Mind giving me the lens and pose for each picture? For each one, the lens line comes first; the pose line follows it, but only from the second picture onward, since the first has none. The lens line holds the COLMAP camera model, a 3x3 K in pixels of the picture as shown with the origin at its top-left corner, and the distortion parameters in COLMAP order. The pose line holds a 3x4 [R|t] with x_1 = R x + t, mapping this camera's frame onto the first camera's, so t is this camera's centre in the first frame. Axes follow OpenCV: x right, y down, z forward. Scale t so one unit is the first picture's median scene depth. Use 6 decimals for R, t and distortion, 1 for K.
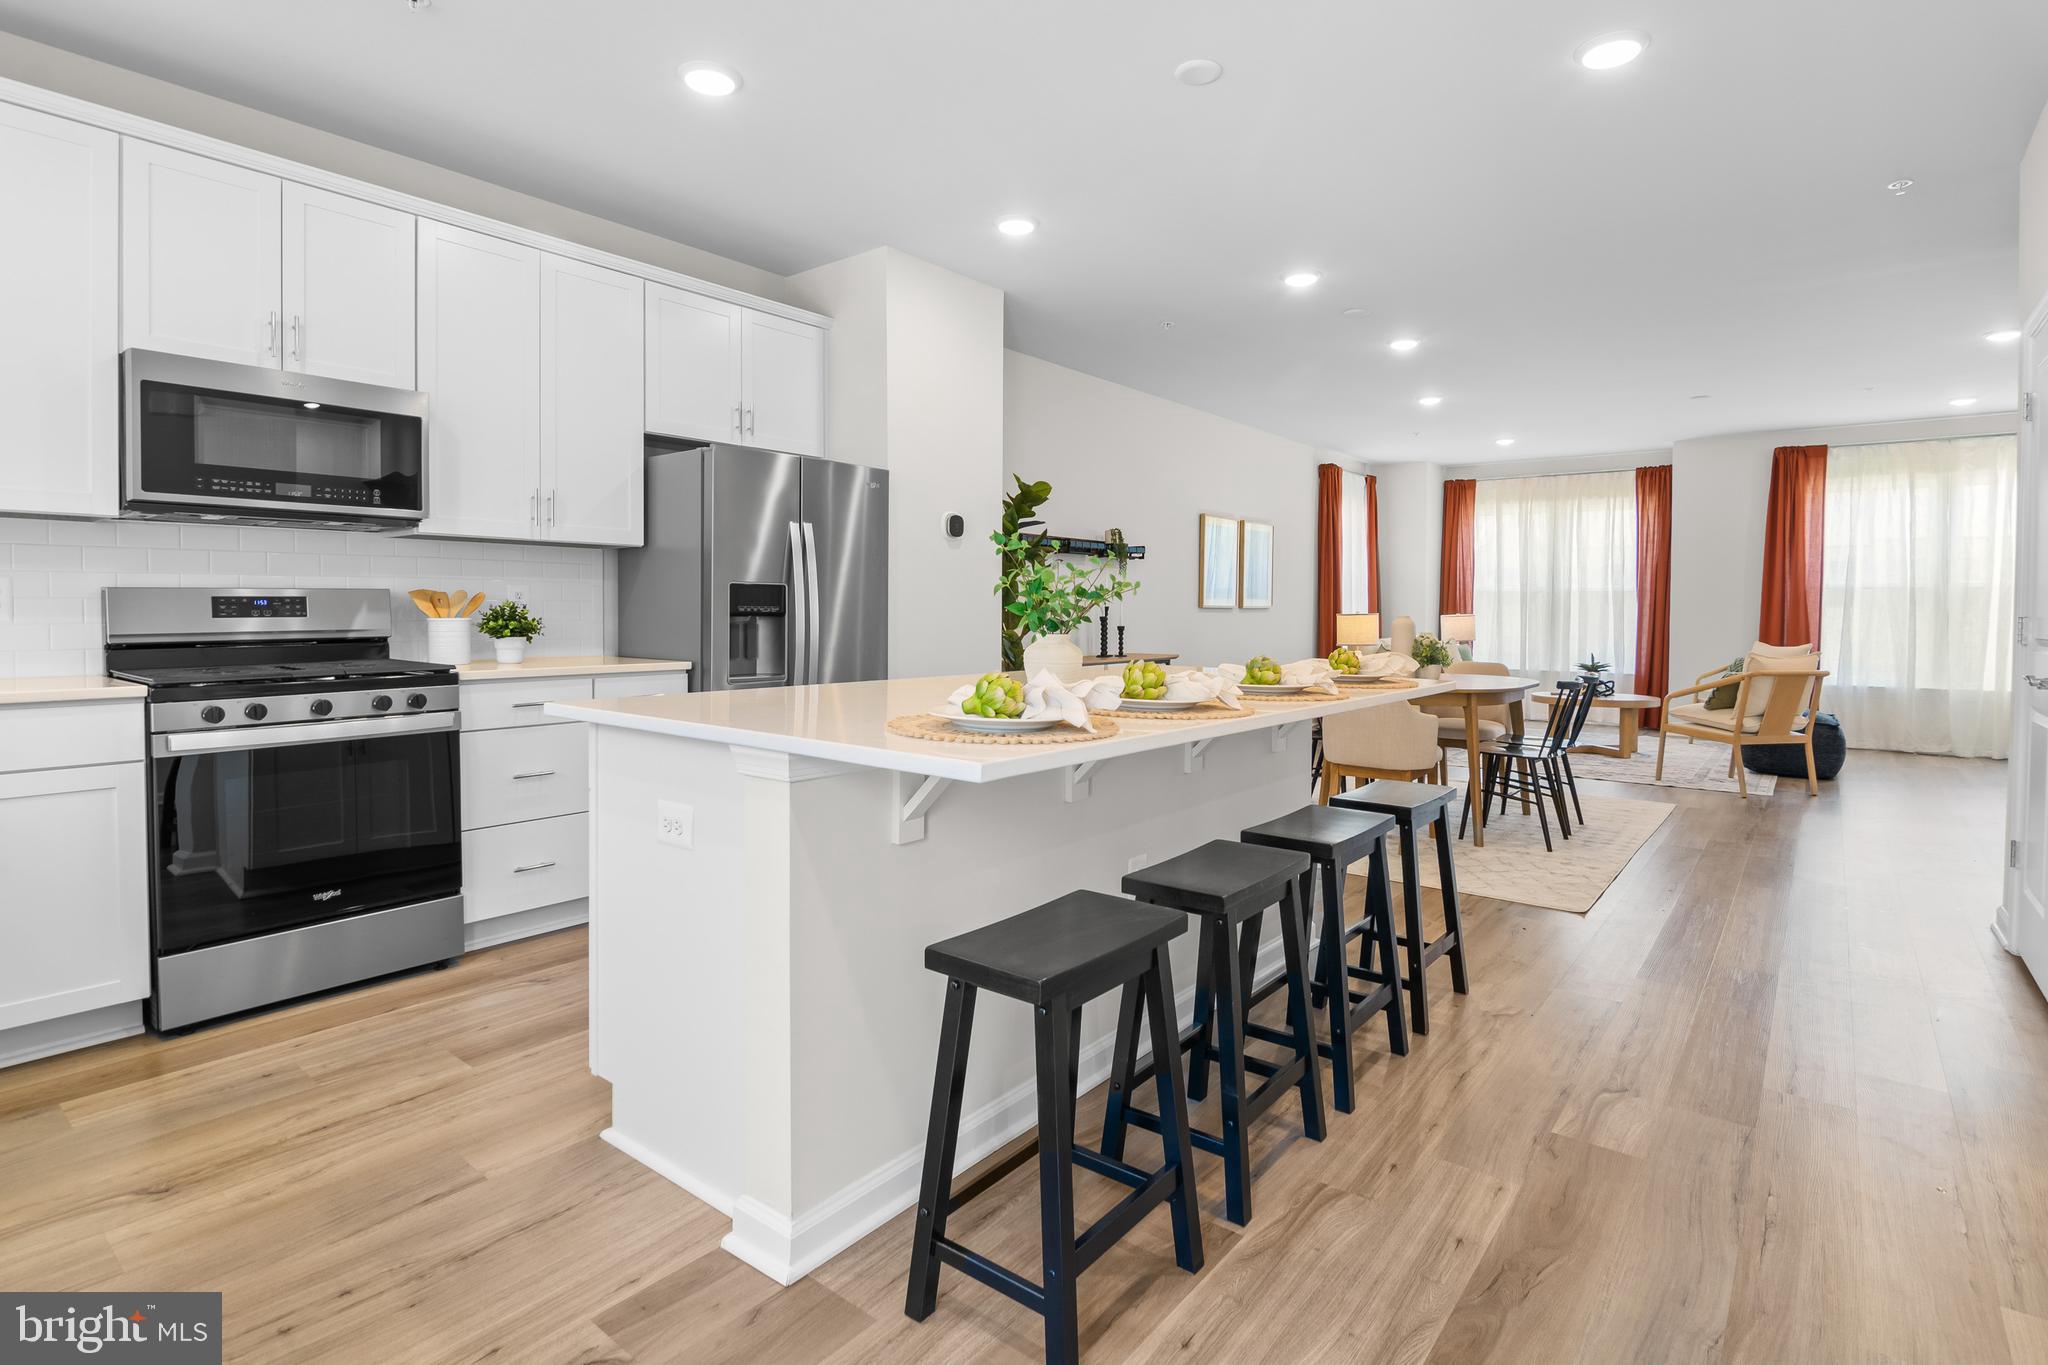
lens RADIAL K [[1019.4, 0, 1029.5], [0, 1019.4, 634.9], [0, 0, 1]] dist [-0.003516, -0.001306]
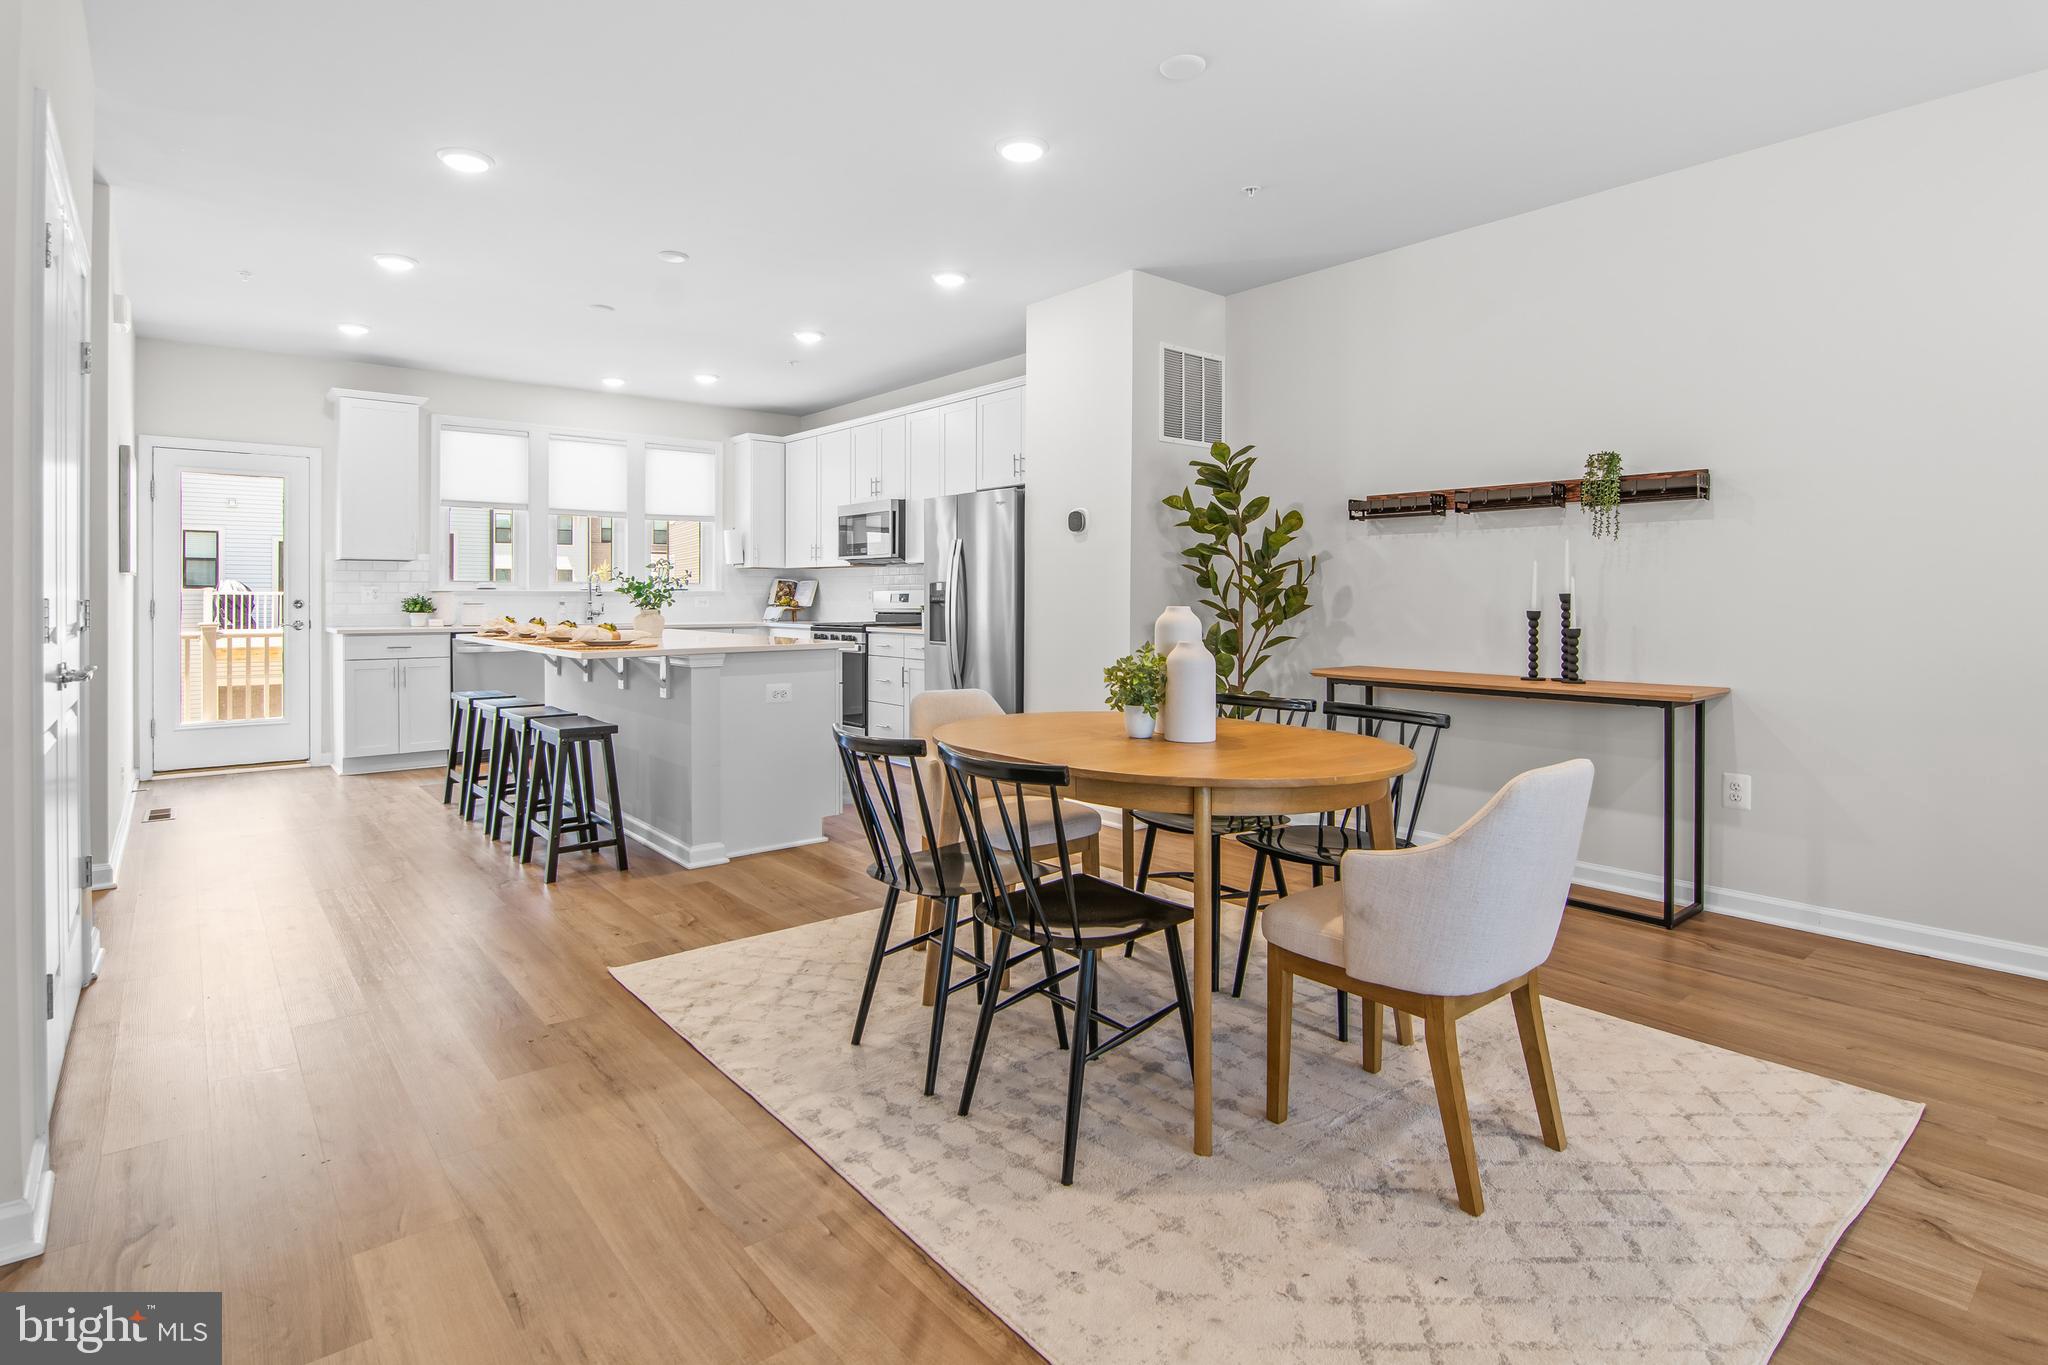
lens RADIAL K [[1022.6, 0, 1022.9], [0, 1022.6, 599.4], [0, 0, 1]] dist [-0.007696, -0.001888]
pose [[-0.207907, -0.004463, -0.978138, 0.682442], [-0.029603, 0.999560, 0.001732, -0.016346], [0.977701, 0.029316, -0.207948, 0.798073]]
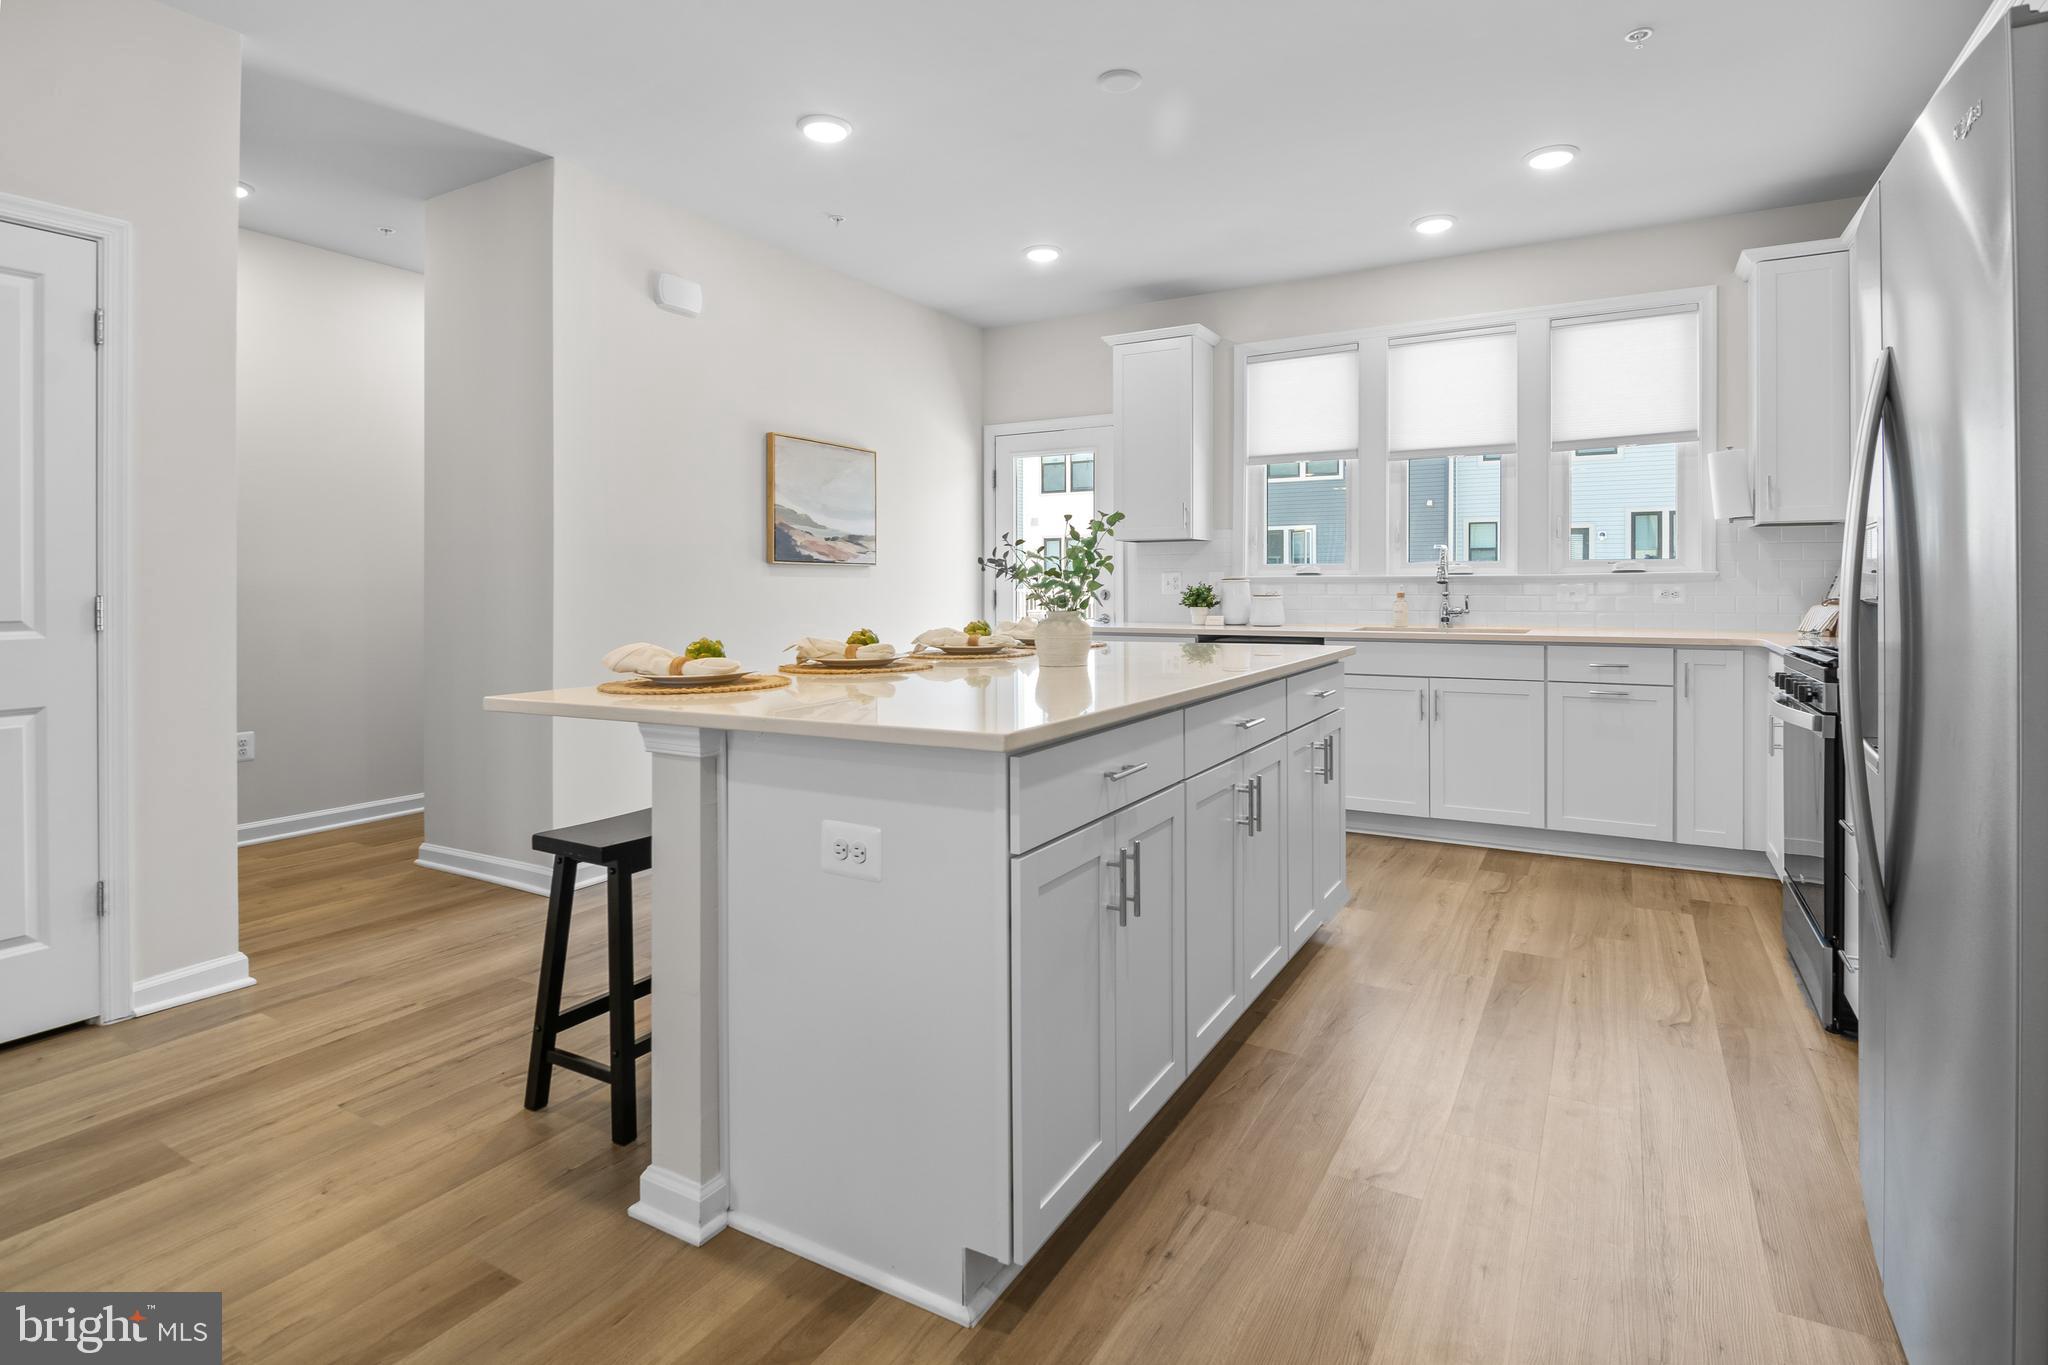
lens RADIAL K [[1018.8, 0, 1025.1], [0, 1018.8, 588.2], [0, 0, 1]] dist [0.001763, -0.019107]
pose [[-0.990164, -0.002453, -0.139888, 0.075659], [-0.006395, 0.999595, 0.027742, -0.018600], [0.139763, 0.028364, -0.989779, 0.750965]]
